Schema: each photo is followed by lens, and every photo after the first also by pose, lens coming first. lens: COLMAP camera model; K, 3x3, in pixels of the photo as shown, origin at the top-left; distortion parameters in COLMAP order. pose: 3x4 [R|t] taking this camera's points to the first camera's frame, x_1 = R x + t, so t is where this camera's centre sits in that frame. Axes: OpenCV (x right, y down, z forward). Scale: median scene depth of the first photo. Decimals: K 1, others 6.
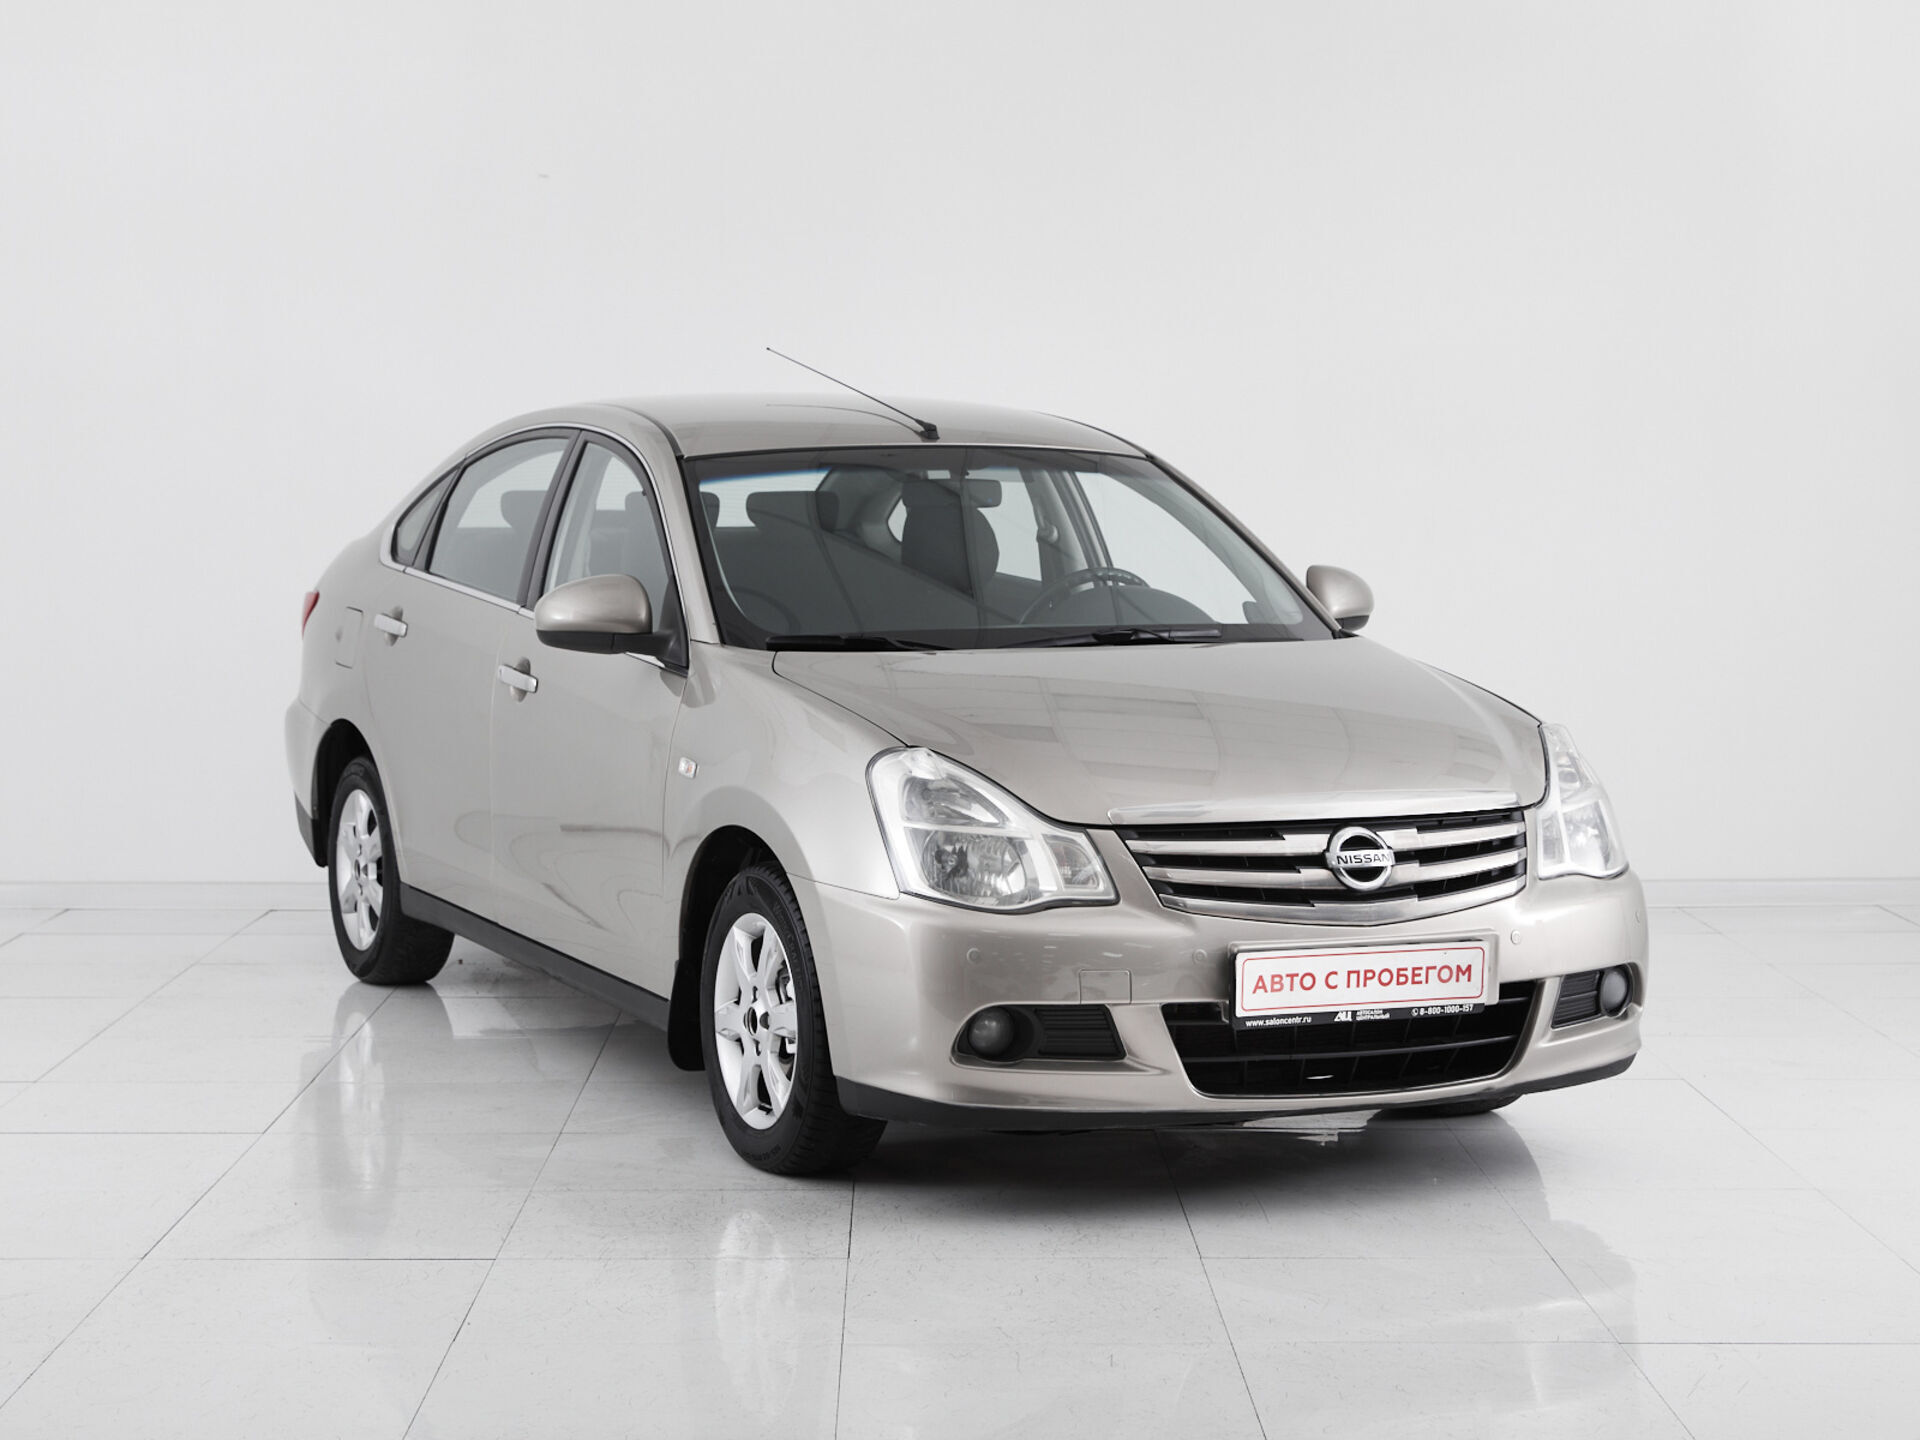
lens RADIAL K [[3302.2, 0, 960.0], [0, 3302.2, 720.0], [0, 0, 1]] dist [-0.018015, -0.040641]
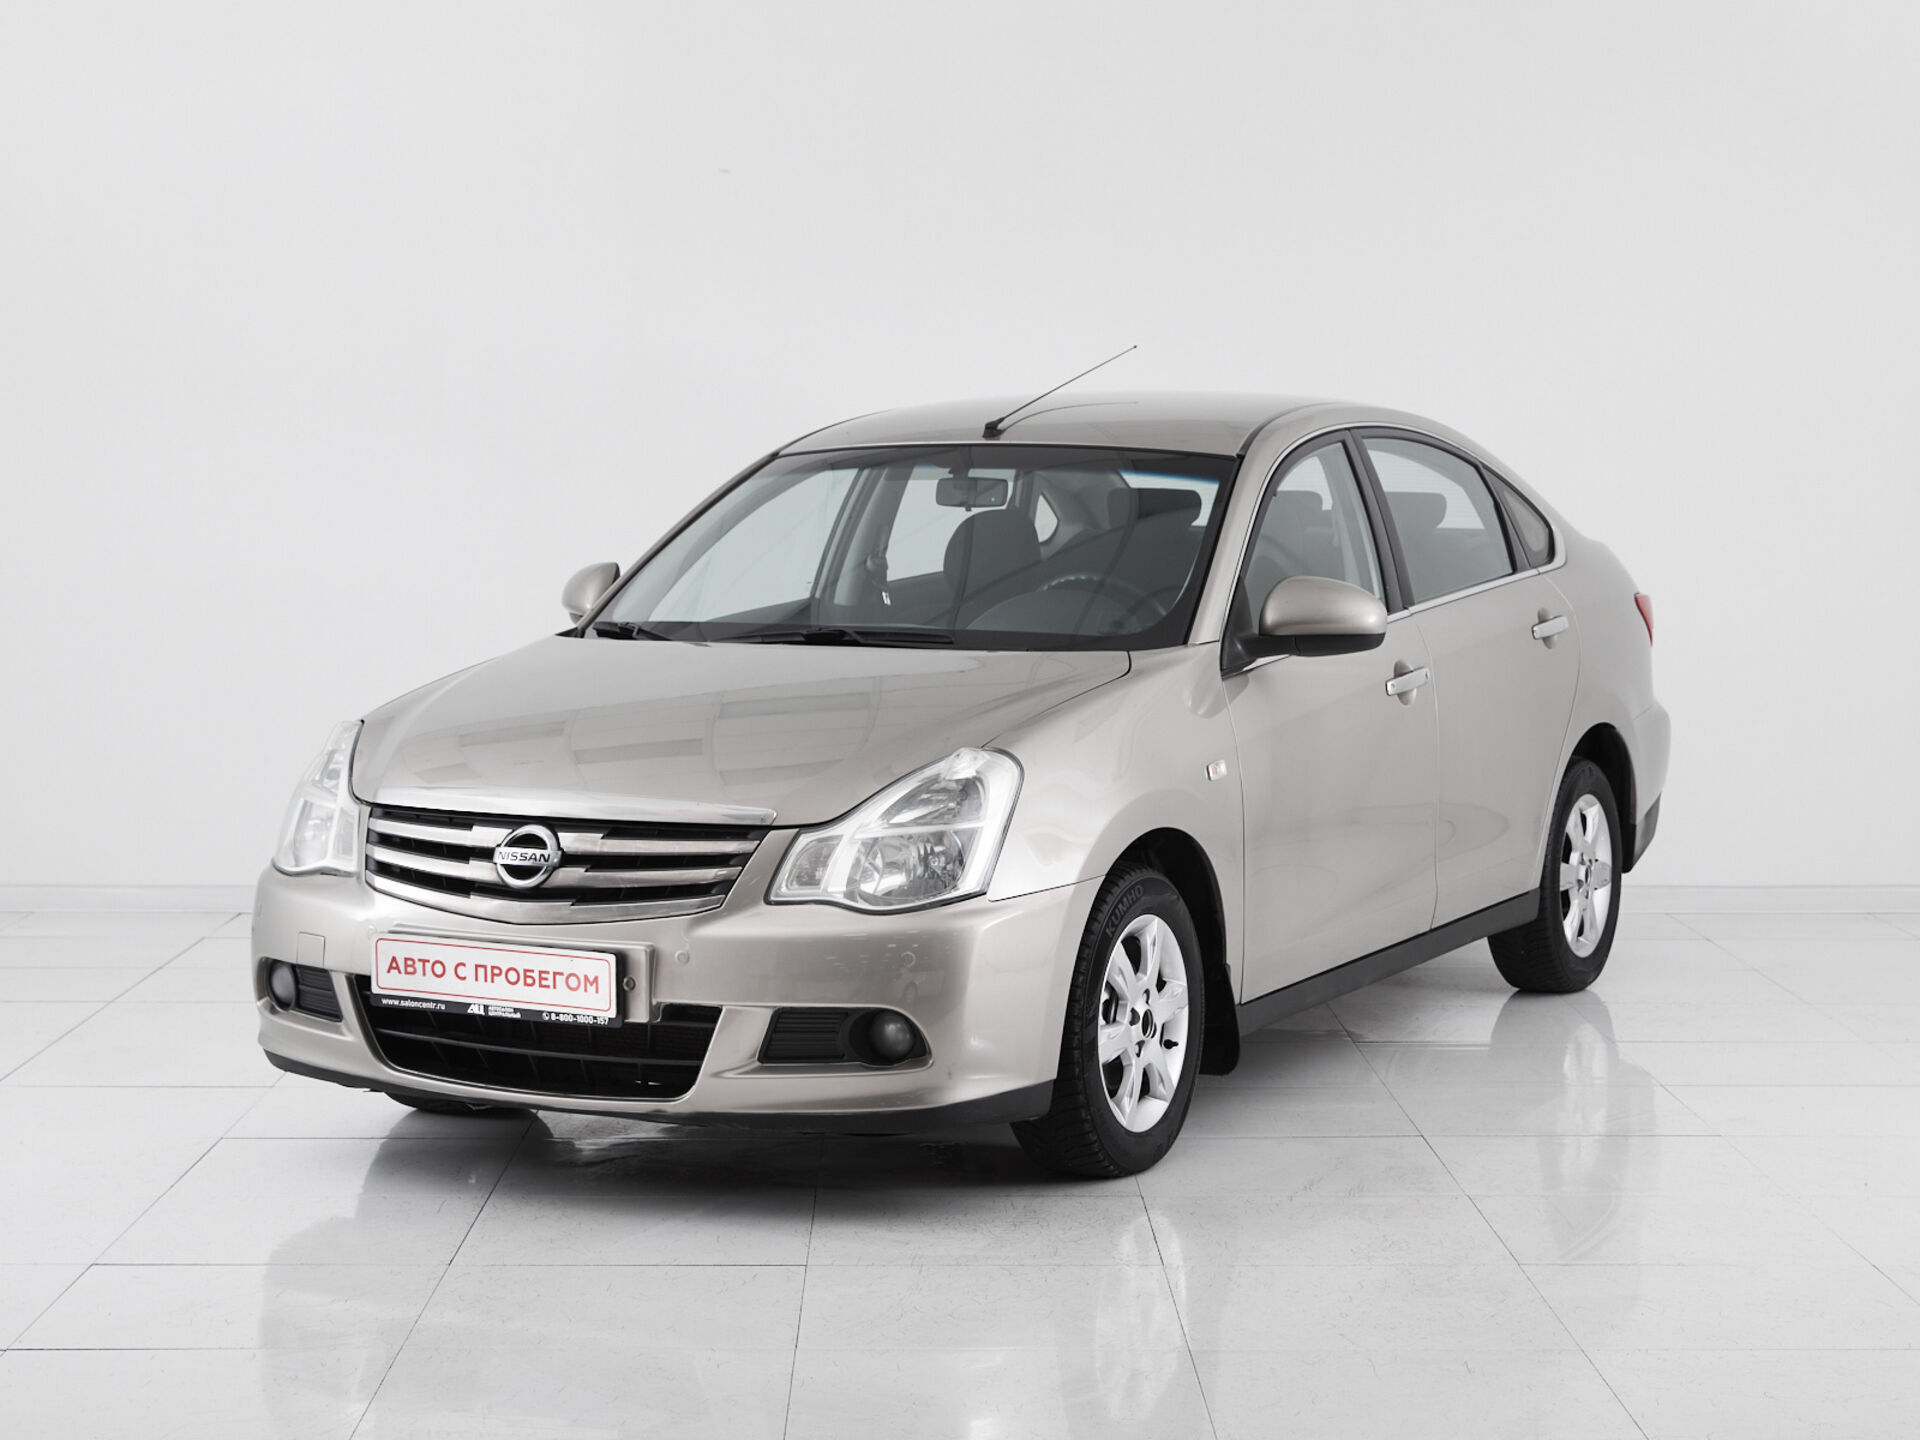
lens RADIAL K [[3302.2, 0, 960.0], [0, 3302.2, 720.0], [0, 0, 1]] dist [-0.018015, -0.040641]
pose [[0.627448, 0.052923, -0.776858, 0.982686], [-0.053750, 0.998252, 0.024593, -0.031045], [0.776801, 0.026326, 0.629196, 0.474768]]
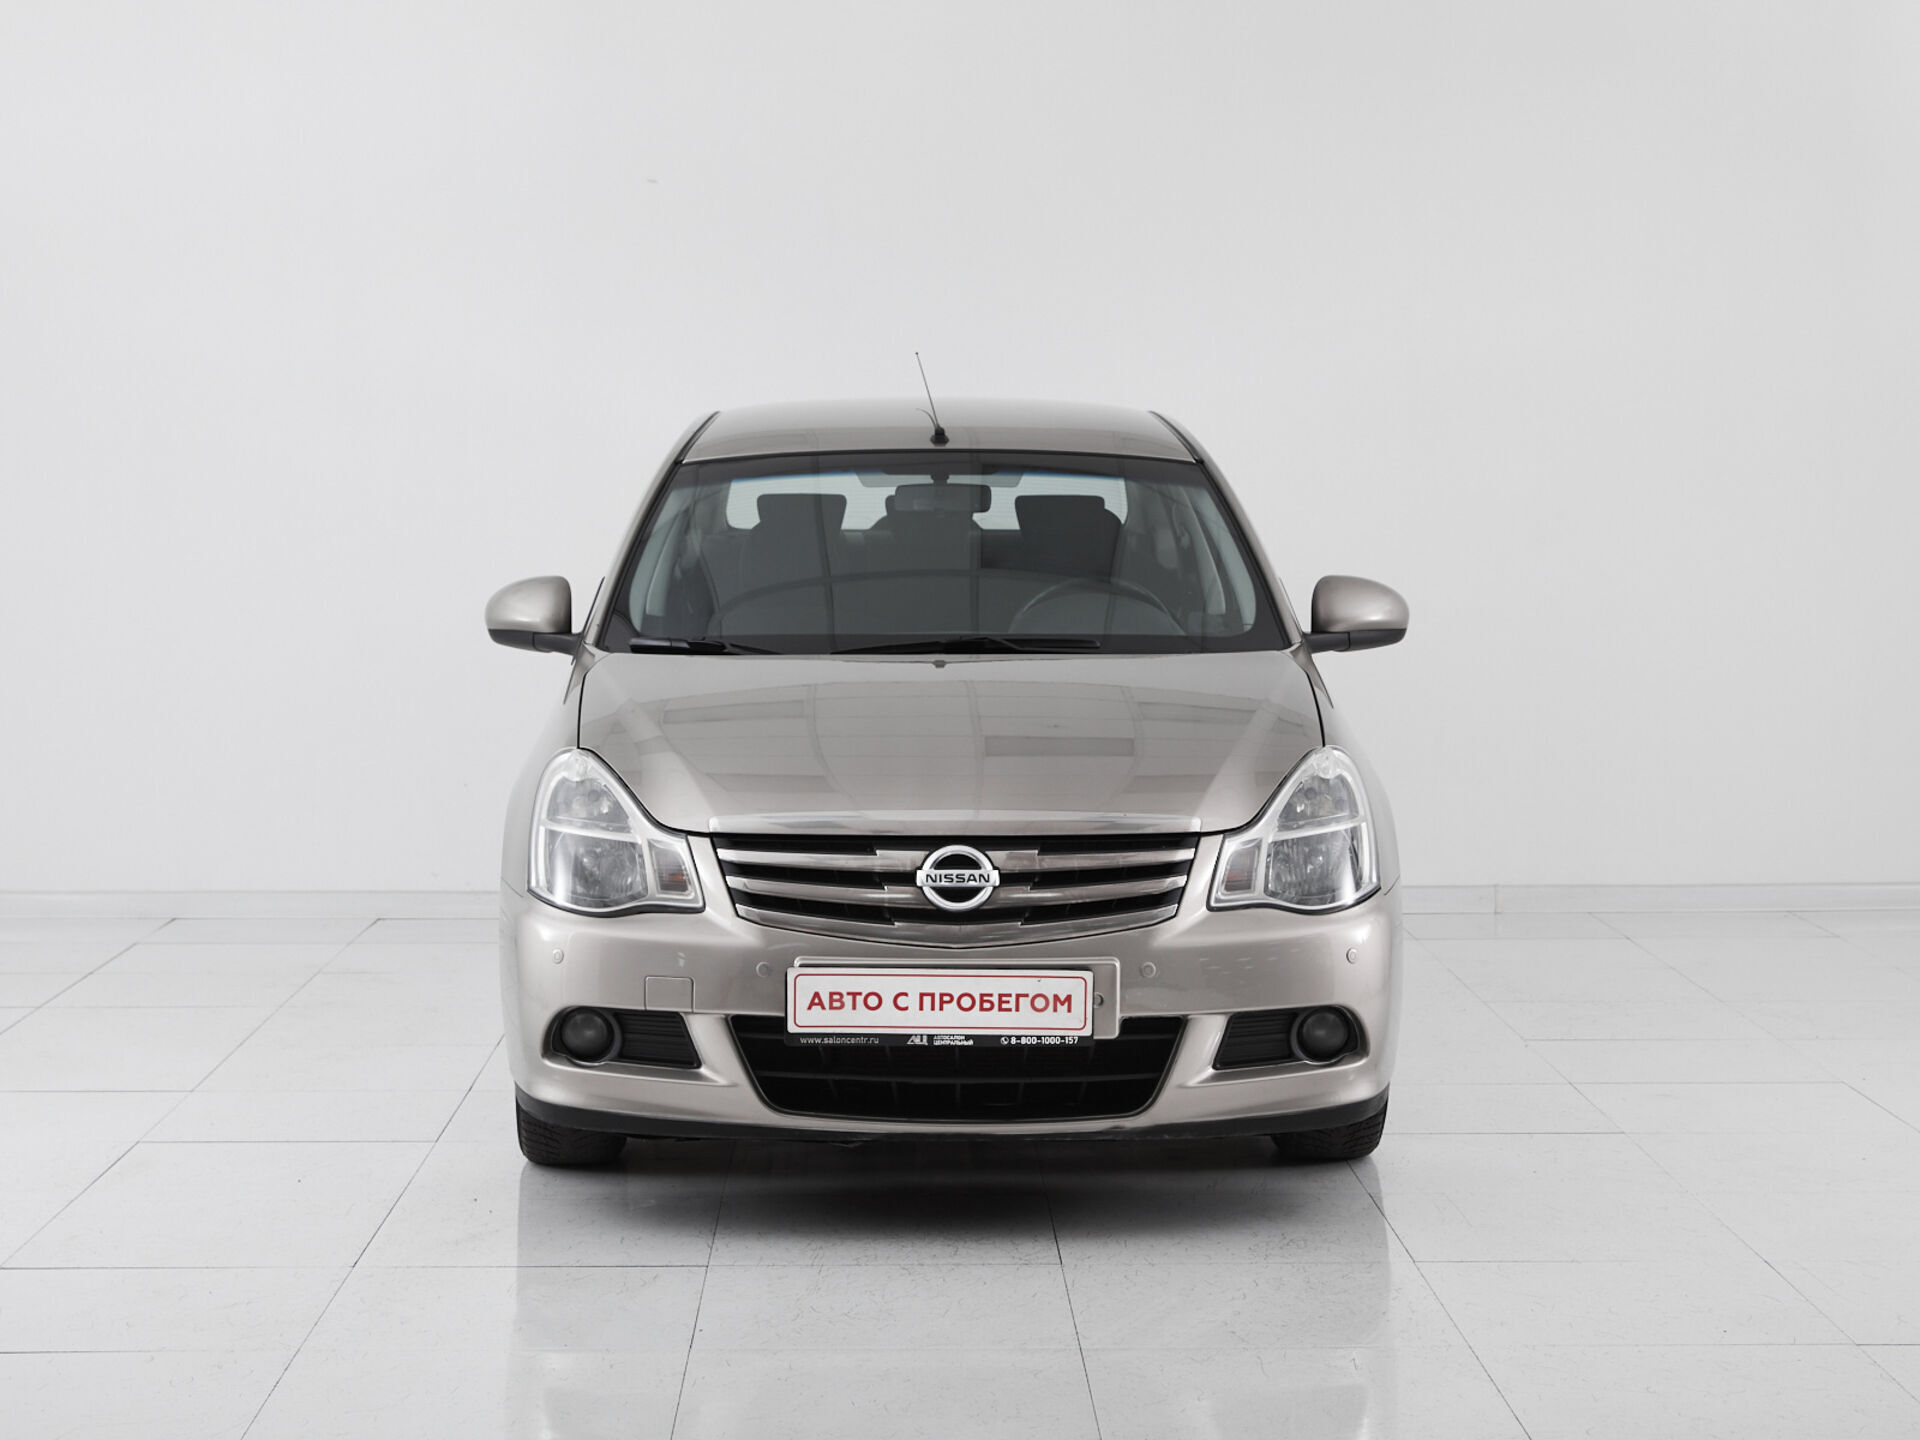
lens RADIAL K [[3302.2, 0, 960.0], [0, 3302.2, 720.0], [0, 0, 1]] dist [-0.018015, -0.040641]
pose [[0.920613, 0.026101, -0.389602, 0.499537], [-0.025953, 0.999647, 0.005644, -0.009705], [0.389612, 0.004916, 0.920966, 0.111673]]
